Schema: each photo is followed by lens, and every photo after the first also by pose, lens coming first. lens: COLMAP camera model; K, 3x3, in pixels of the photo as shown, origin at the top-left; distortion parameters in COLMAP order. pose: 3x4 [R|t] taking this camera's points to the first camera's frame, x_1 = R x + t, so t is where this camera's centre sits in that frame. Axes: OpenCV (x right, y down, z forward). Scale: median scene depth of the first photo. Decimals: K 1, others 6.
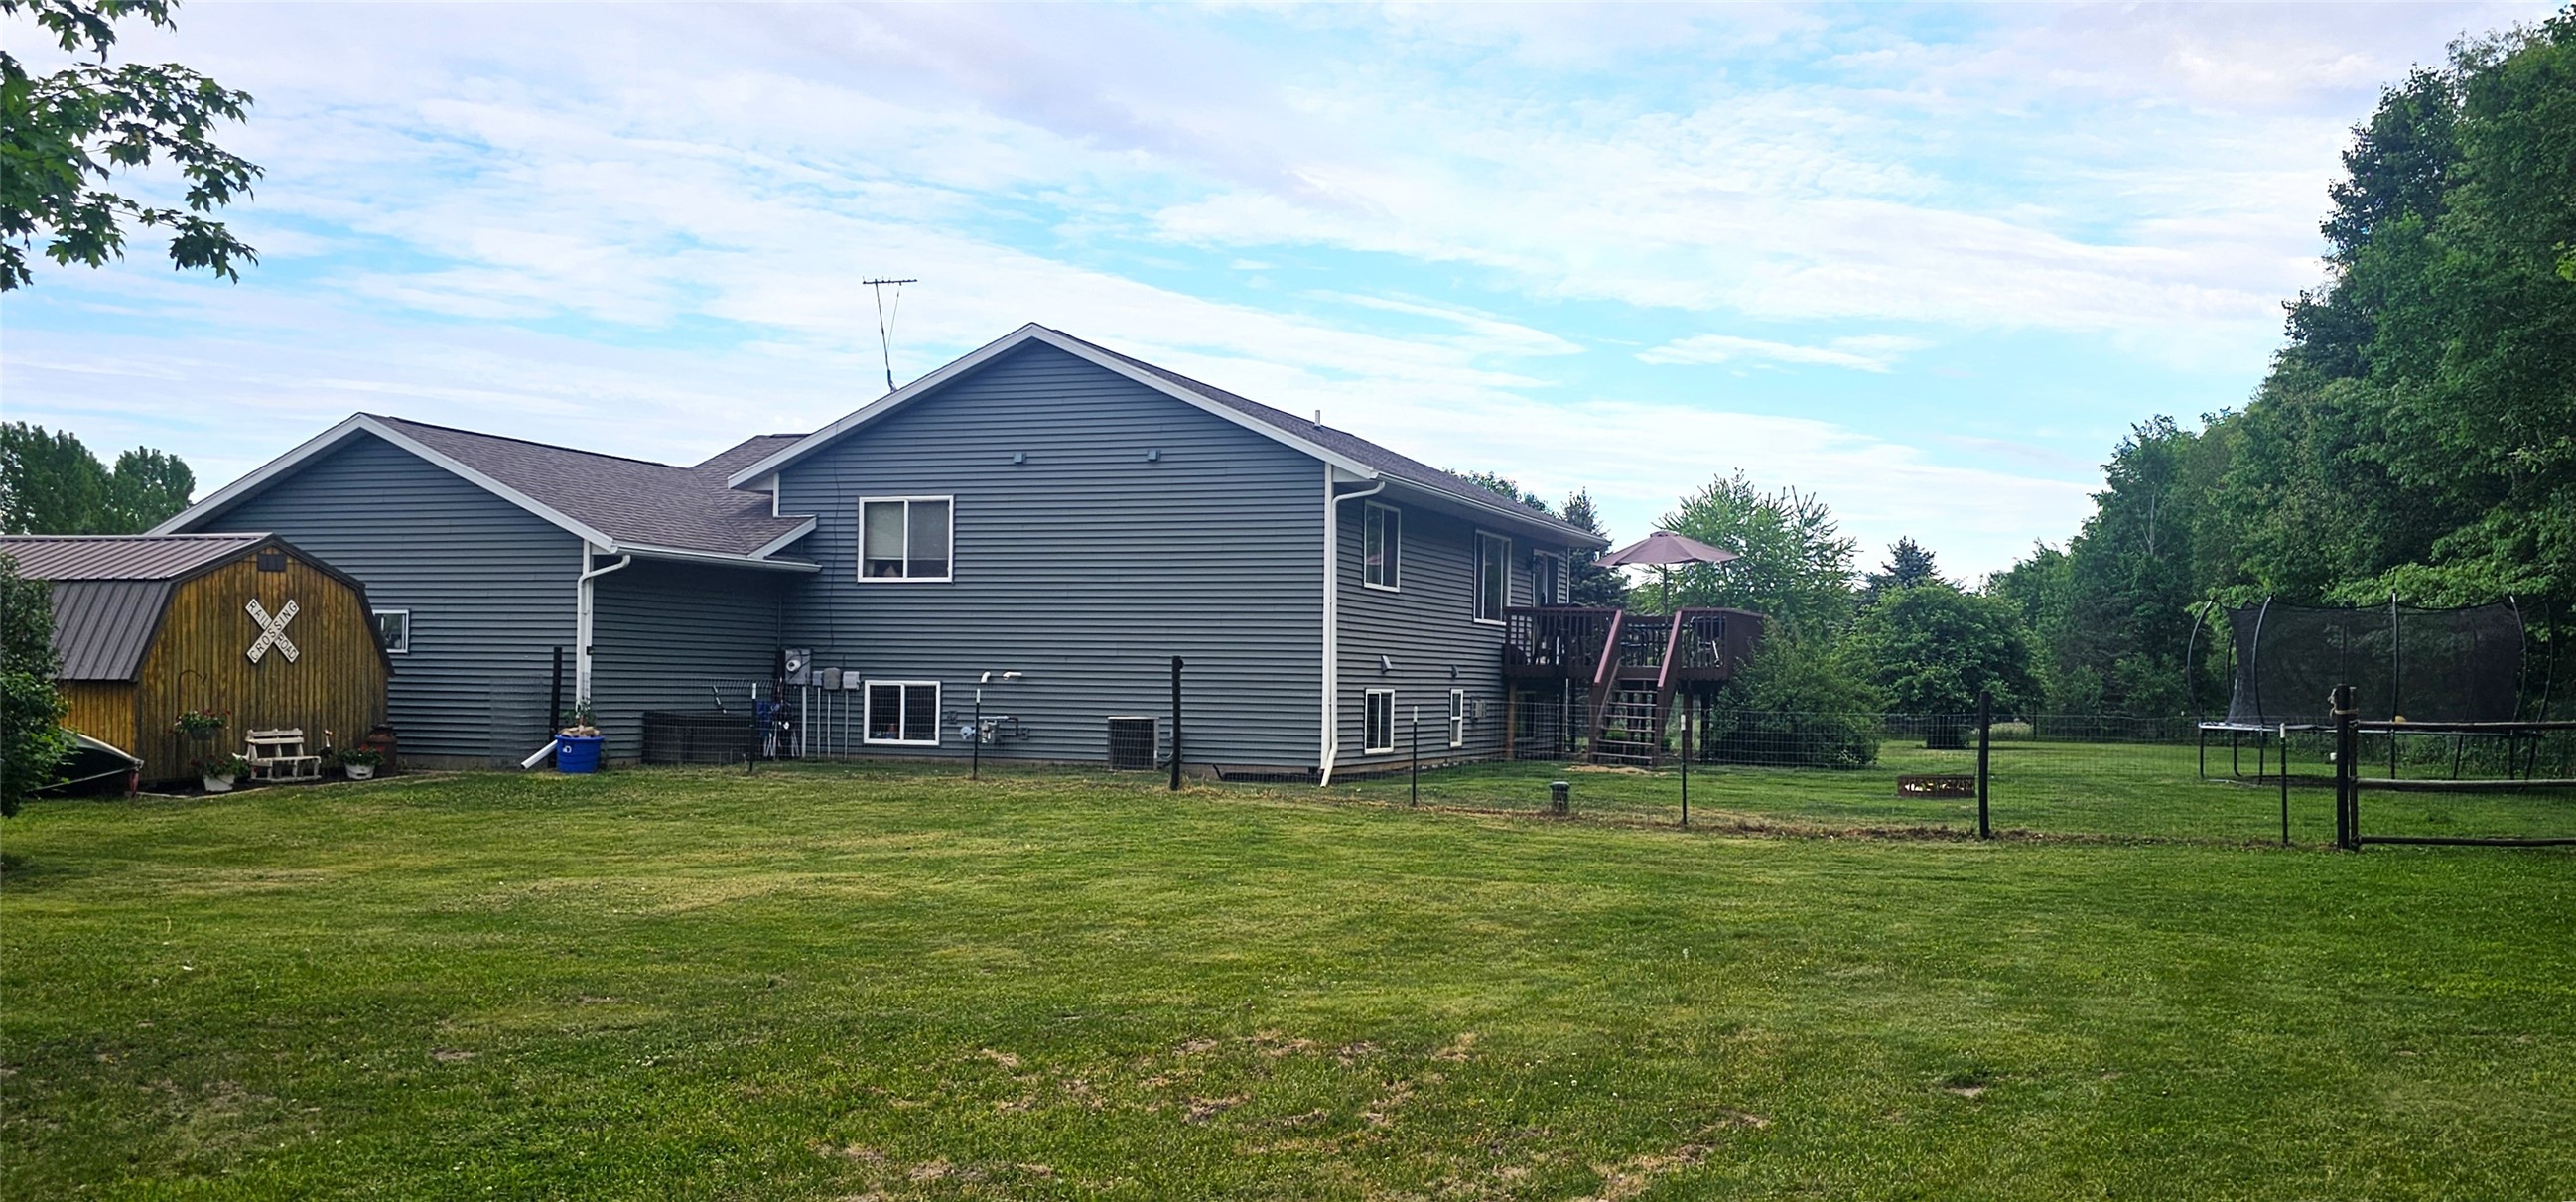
lens RADIAL K [[2113.8, 0, 1294.9], [0, 2113.8, 632.4], [0, 0, 1]] dist [0.068921, -0.001615]
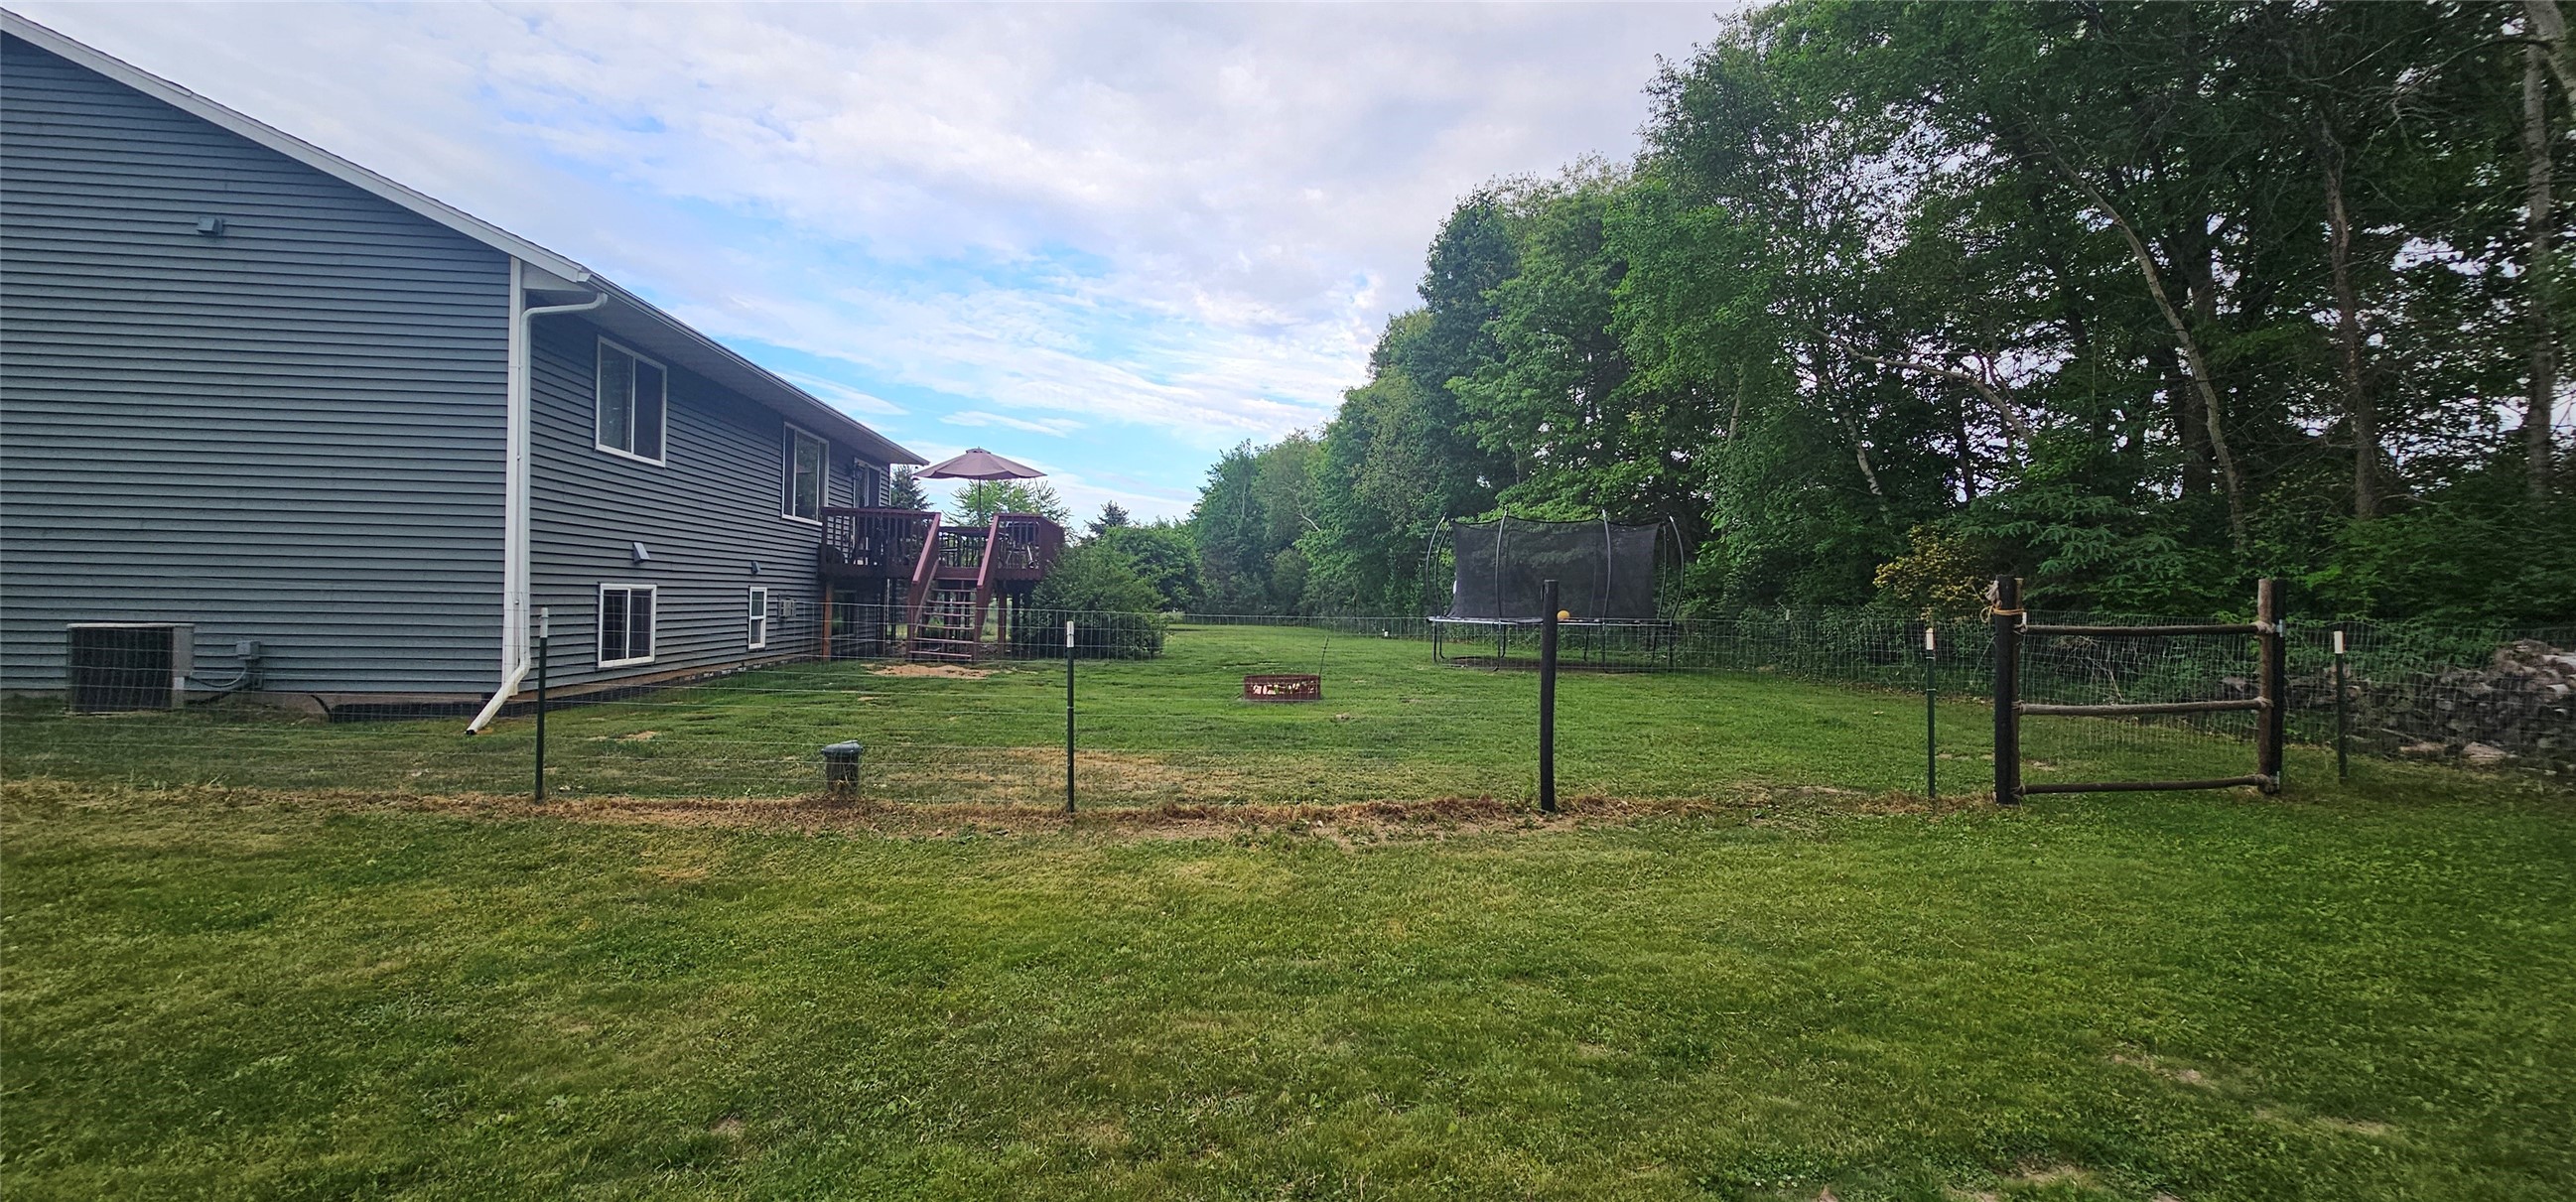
lens RADIAL K [[1063.9, 0, 1286.1], [0, 1063.9, 594.6], [0, 0, 1]] dist [0.009799, 0.000093]
pose [[0.888322, 0.003789, 0.459206, 0.073355], [-0.016100, 0.999608, 0.022896, 0.017069], [-0.458939, -0.027732, 0.888035, 0.514187]]
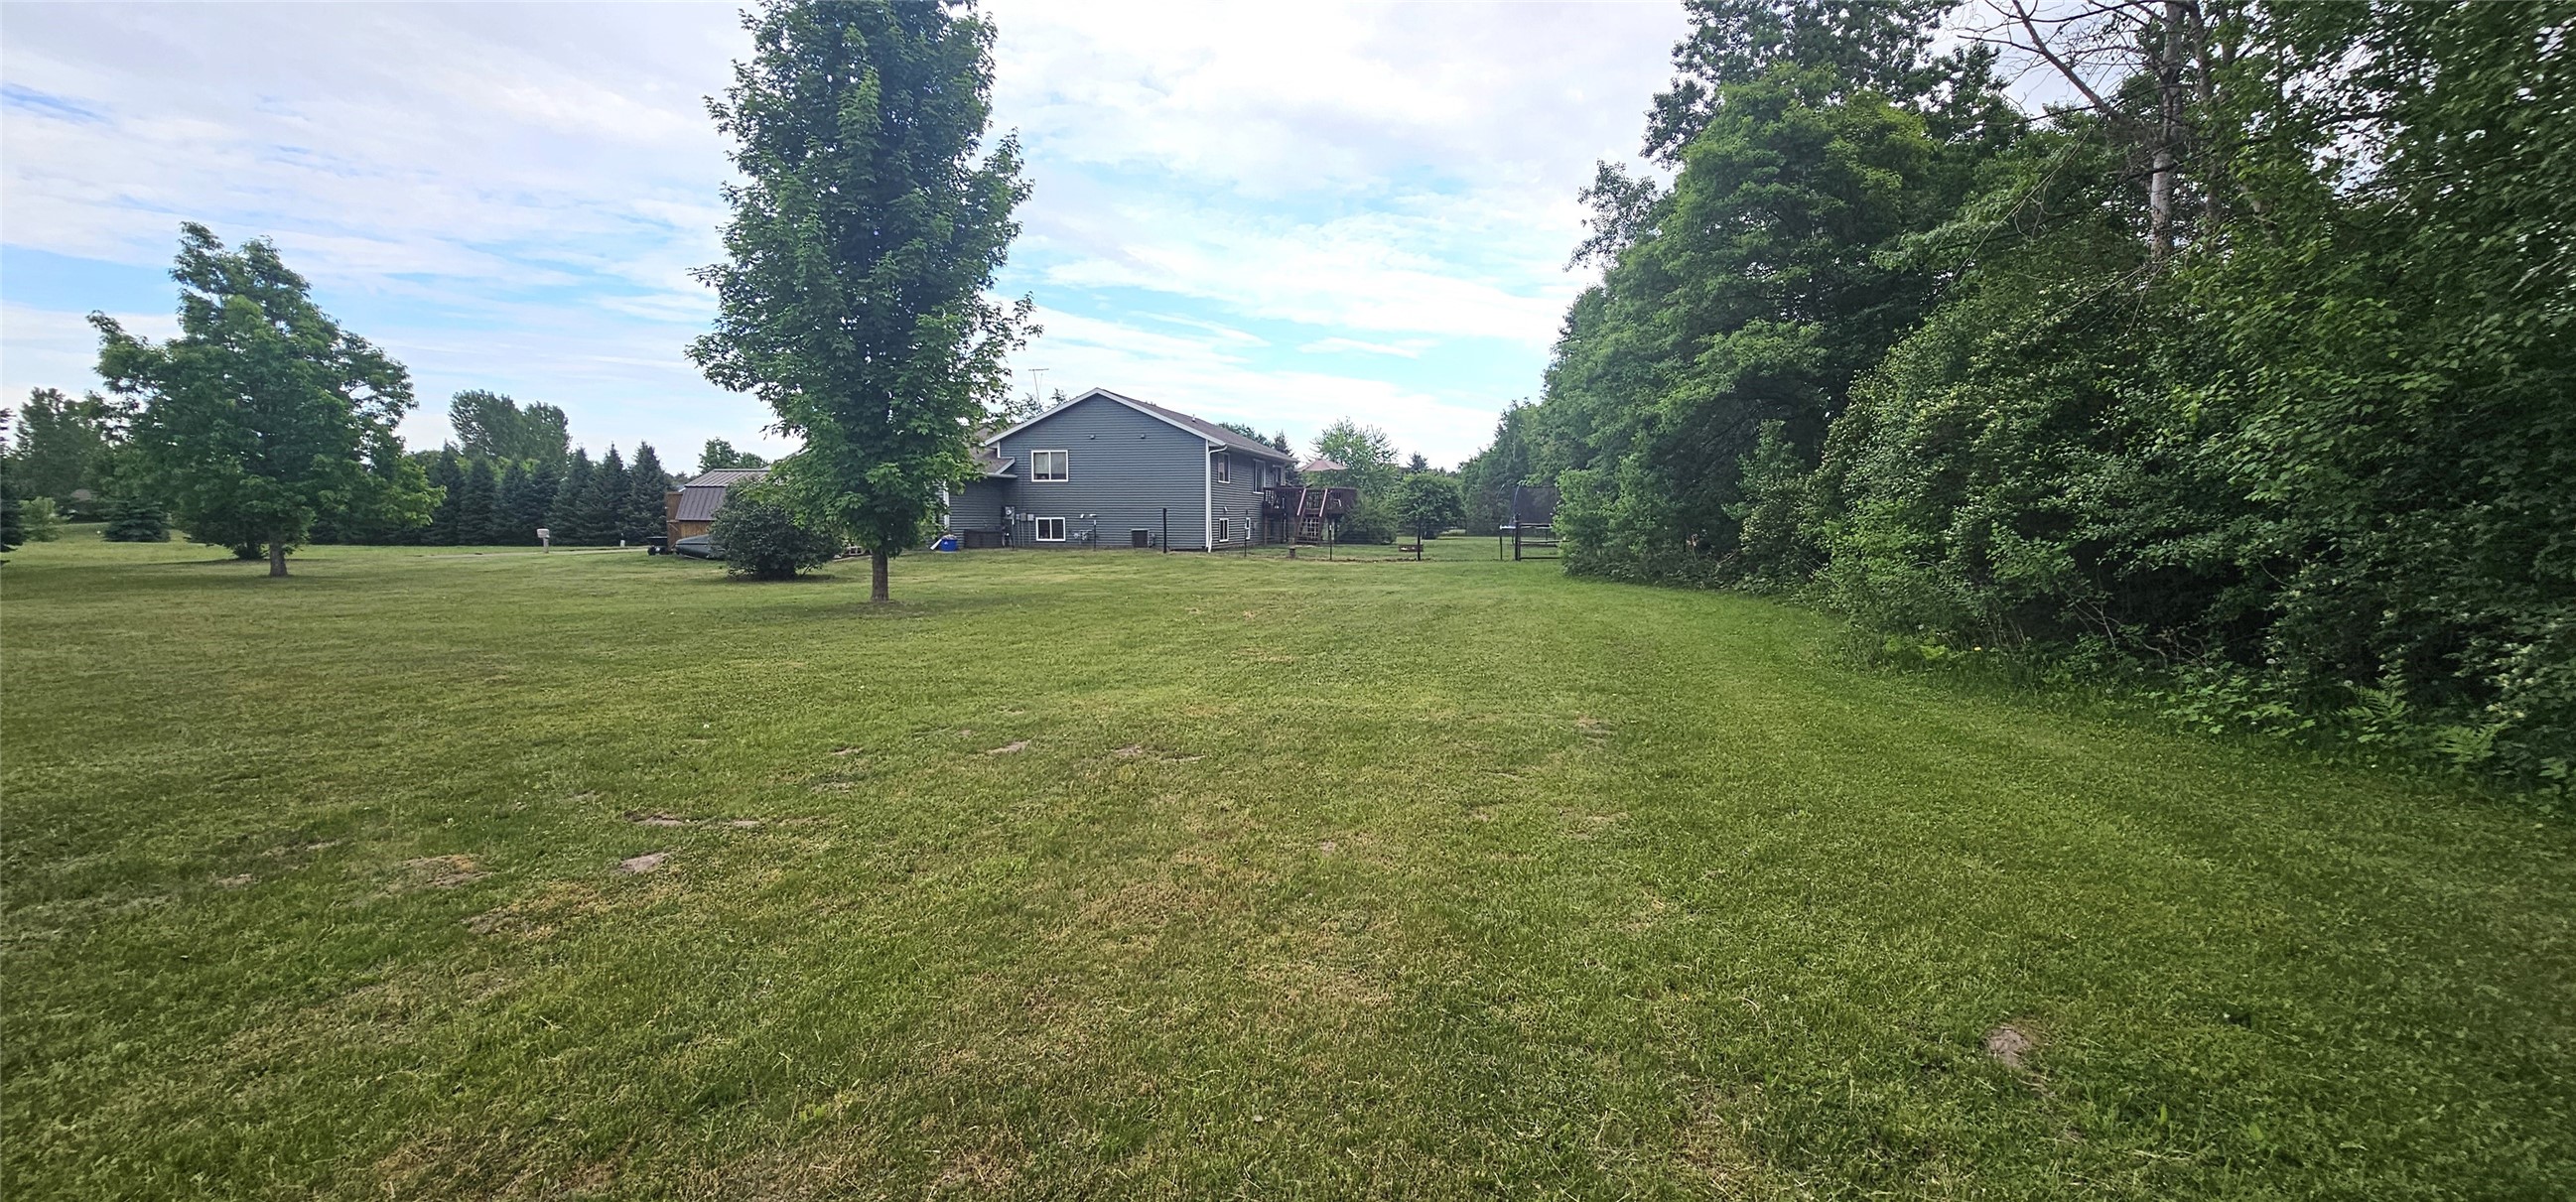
lens RADIAL K [[1063.9, 0, 1286.1], [0, 1063.9, 594.6], [0, 0, 1]] dist [0.009799, 0.000093]
pose [[0.988975, -0.023736, 0.146166, -0.086161], [0.009251, 0.995046, 0.098987, -0.011597], [-0.147791, -0.096543, 0.984295, -0.414511]]
